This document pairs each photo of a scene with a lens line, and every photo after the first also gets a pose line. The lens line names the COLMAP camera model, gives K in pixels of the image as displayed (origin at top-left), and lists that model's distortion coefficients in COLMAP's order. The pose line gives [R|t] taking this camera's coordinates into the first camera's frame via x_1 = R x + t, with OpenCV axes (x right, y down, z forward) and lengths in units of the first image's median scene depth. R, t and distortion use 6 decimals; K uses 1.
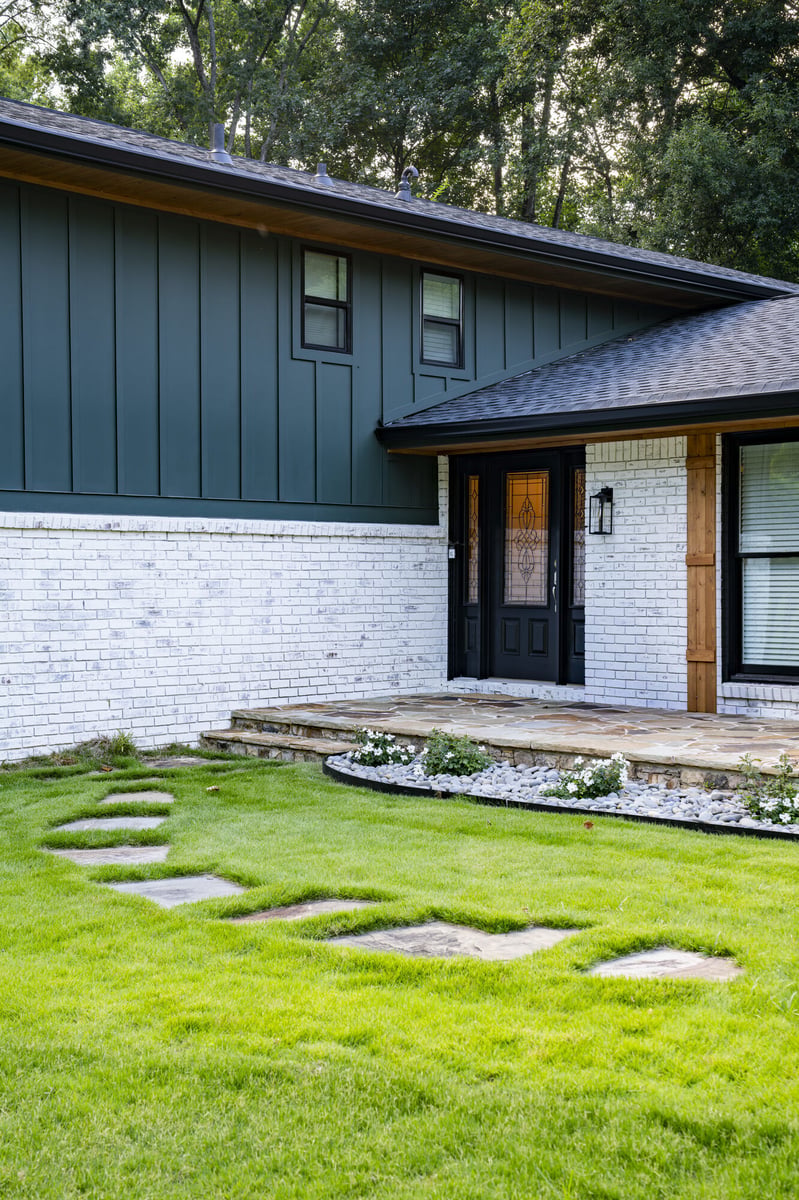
lens RADIAL K [[1630.4, 0, 399.5], [0, 1630.4, 600.0], [0, 0, 1]] dist [0.002795, 0.002259]
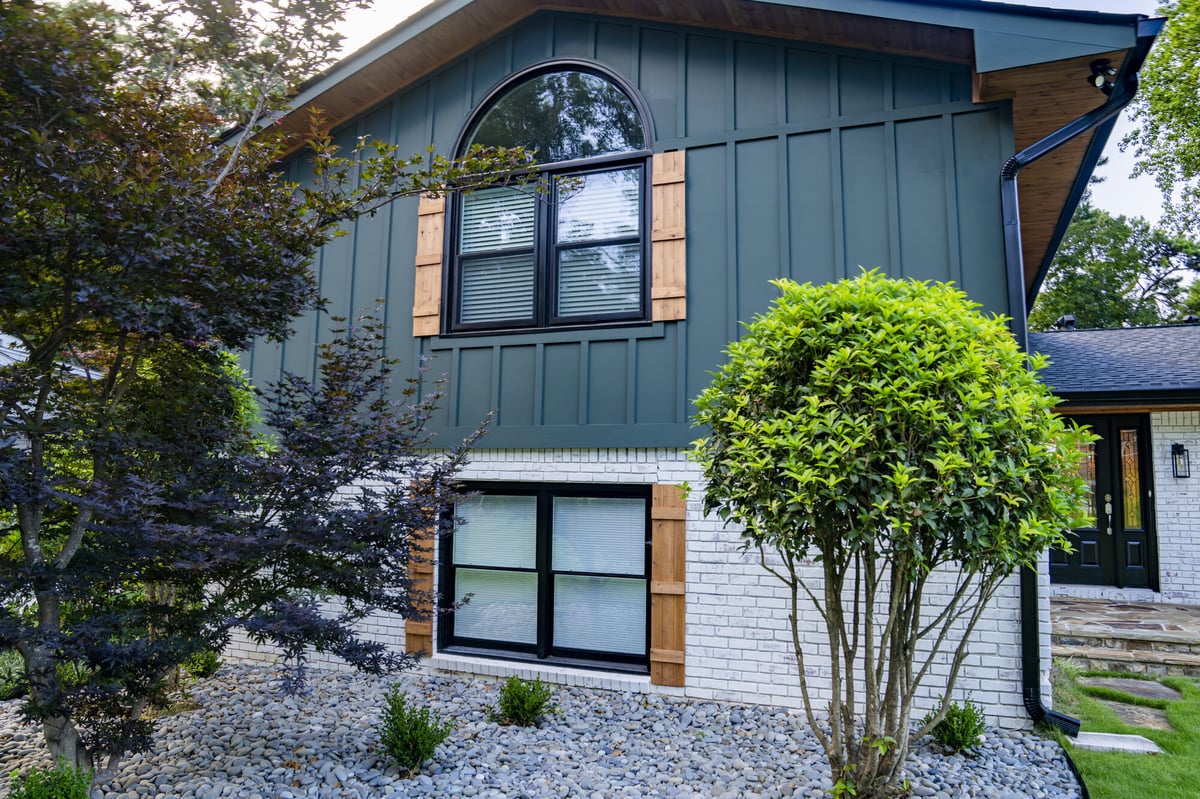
lens RADIAL K [[836.7, 0, 600.0], [0, 836.7, 399.5], [0, 0, 1]] dist [-0.061733, 0.000618]
pose [[0.910917, 0.063761, 0.407633, -0.602229], [-0.011827, 0.991616, -0.128676, -0.012199], [-0.412420, 0.112392, 0.904034, 0.576214]]
